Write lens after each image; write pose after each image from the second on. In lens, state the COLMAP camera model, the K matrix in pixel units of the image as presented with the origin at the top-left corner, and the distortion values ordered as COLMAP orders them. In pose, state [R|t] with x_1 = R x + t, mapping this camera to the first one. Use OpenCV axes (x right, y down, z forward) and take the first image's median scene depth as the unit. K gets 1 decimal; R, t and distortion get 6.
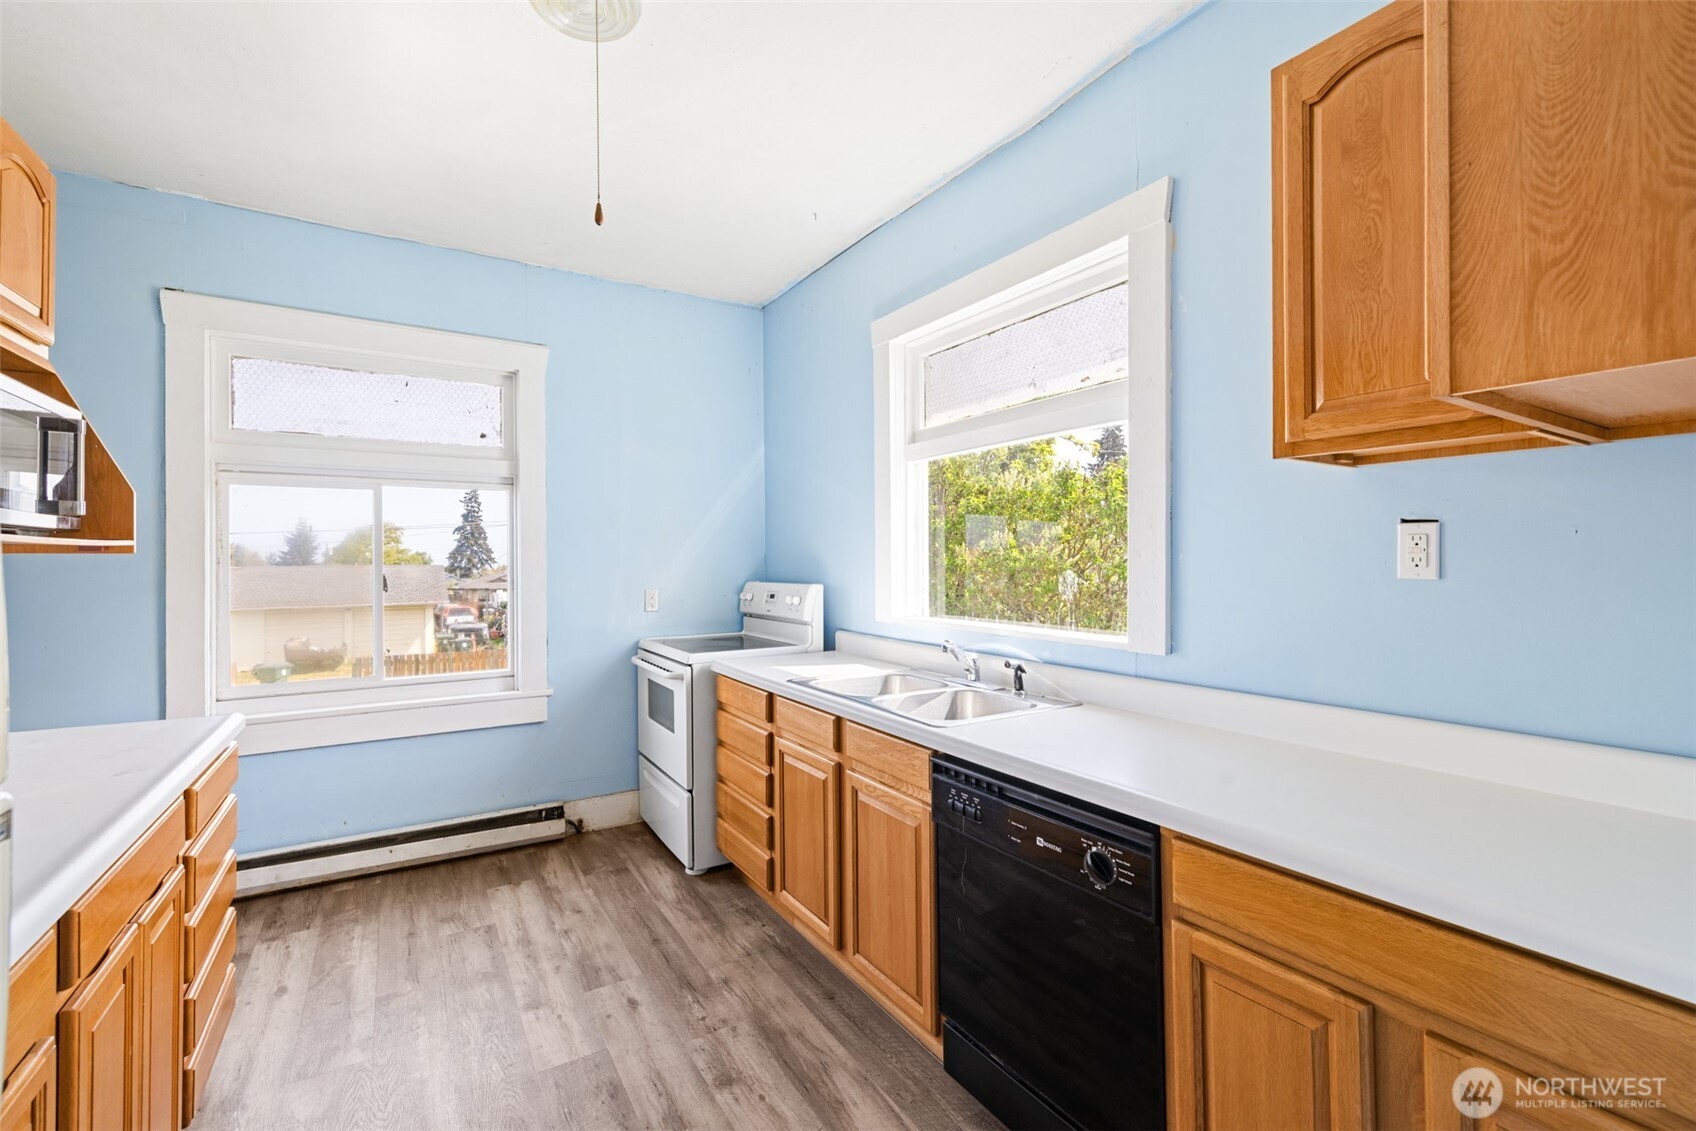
lens RADIAL K [[722.2, 0, 834.2], [0, 722.2, 558.8], [0, 0, 1]] dist [0.003131, -0.000166]
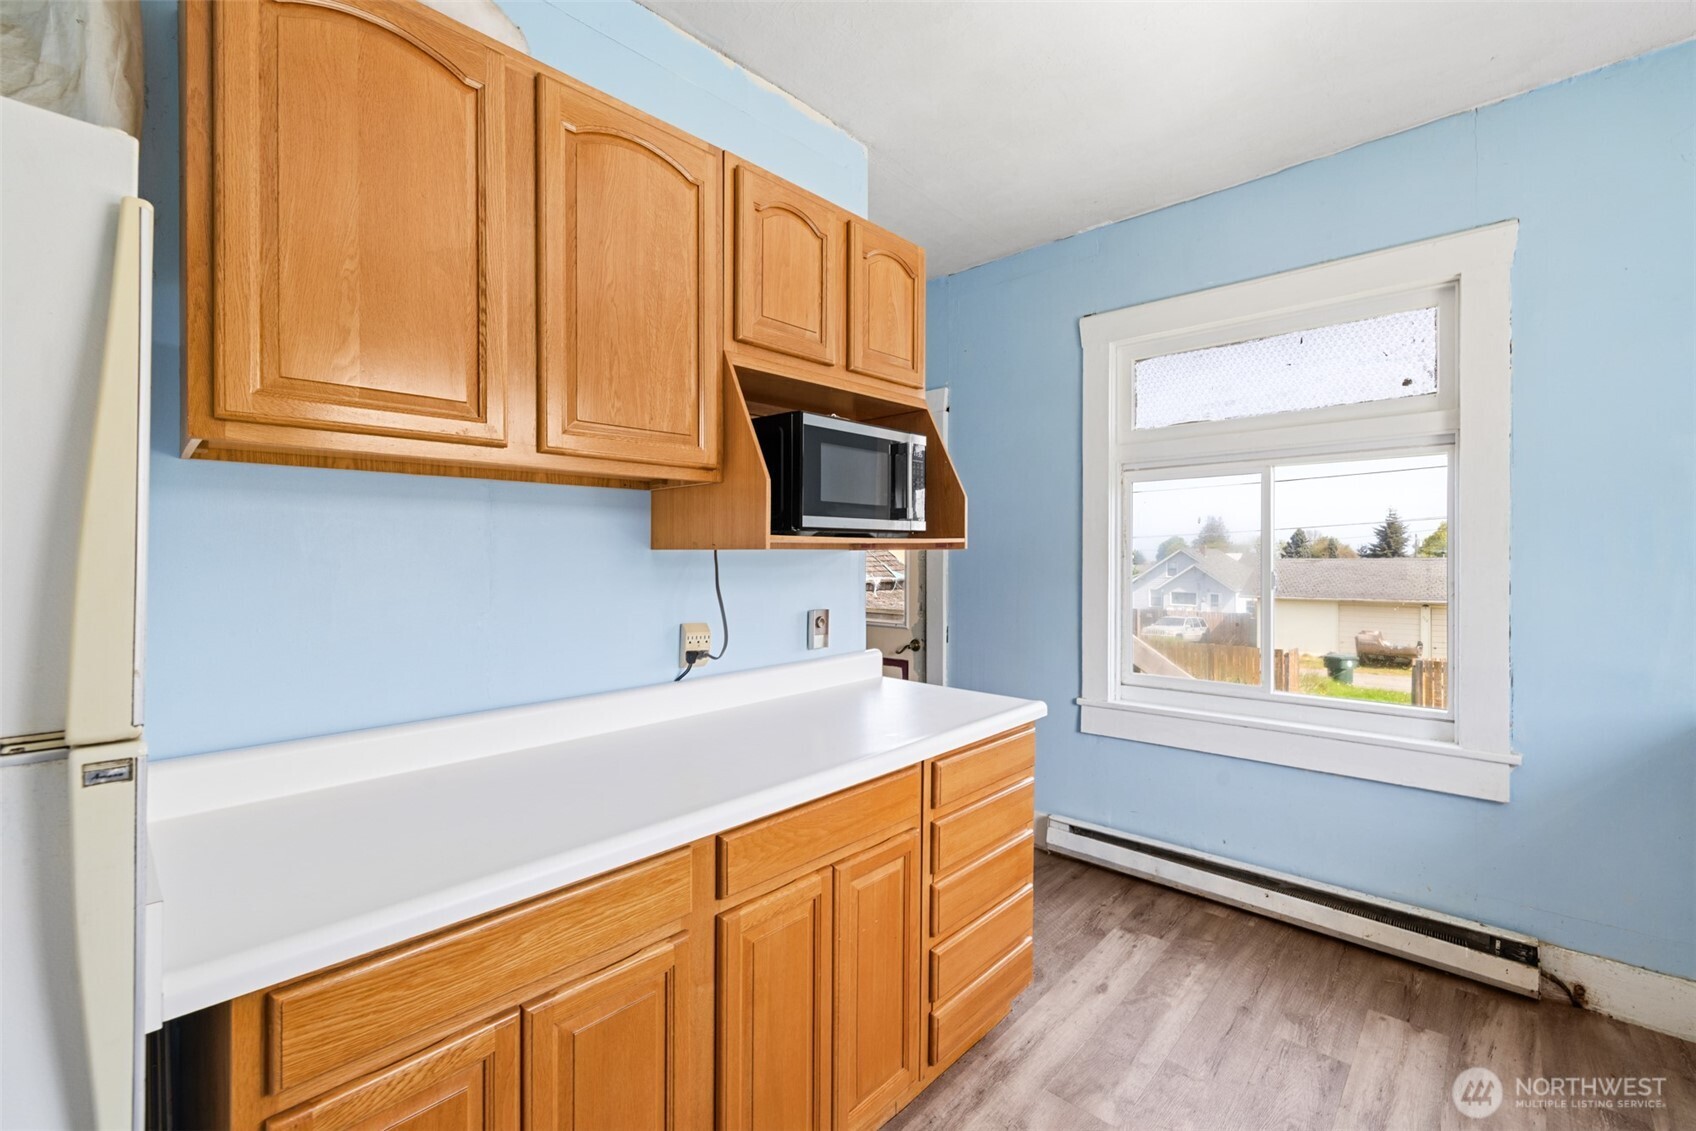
lens RADIAL K [[722.2, 0, 840.4], [0, 722.2, 558.0], [0, 0, 1]] dist [0.003131, -0.000166]
pose [[0.277480, 0.006002, -0.960713, 0.068058], [0.003606, 0.999967, 0.007289, -0.001190], [0.960725, -0.005487, 0.277450, 0.302699]]
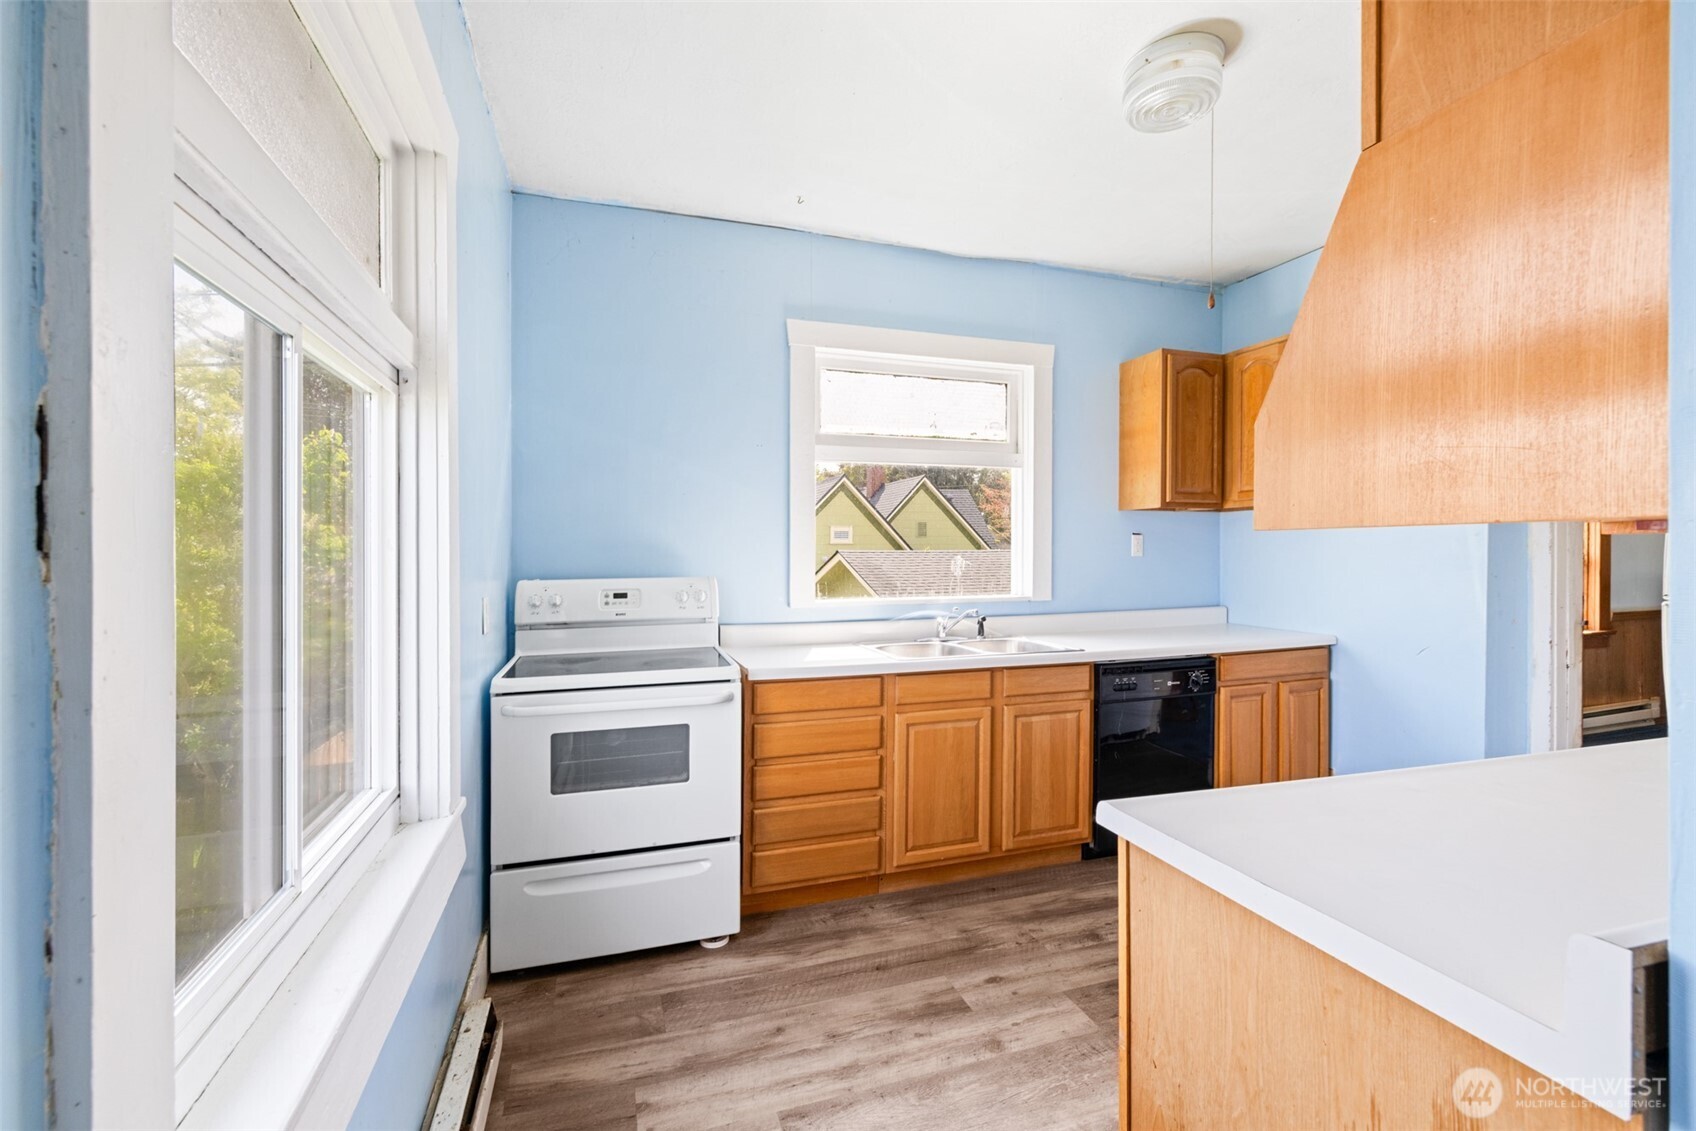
lens RADIAL K [[722.2, 0, 839.8], [0, 722.2, 552.9], [0, 0, 1]] dist [0.003131, -0.000166]
pose [[0.225193, 0.001218, 0.974313, -1.011552], [0.000107, 0.999999, -0.001275, 0.009376], [-0.974314, 0.000391, 0.225192, 0.750681]]
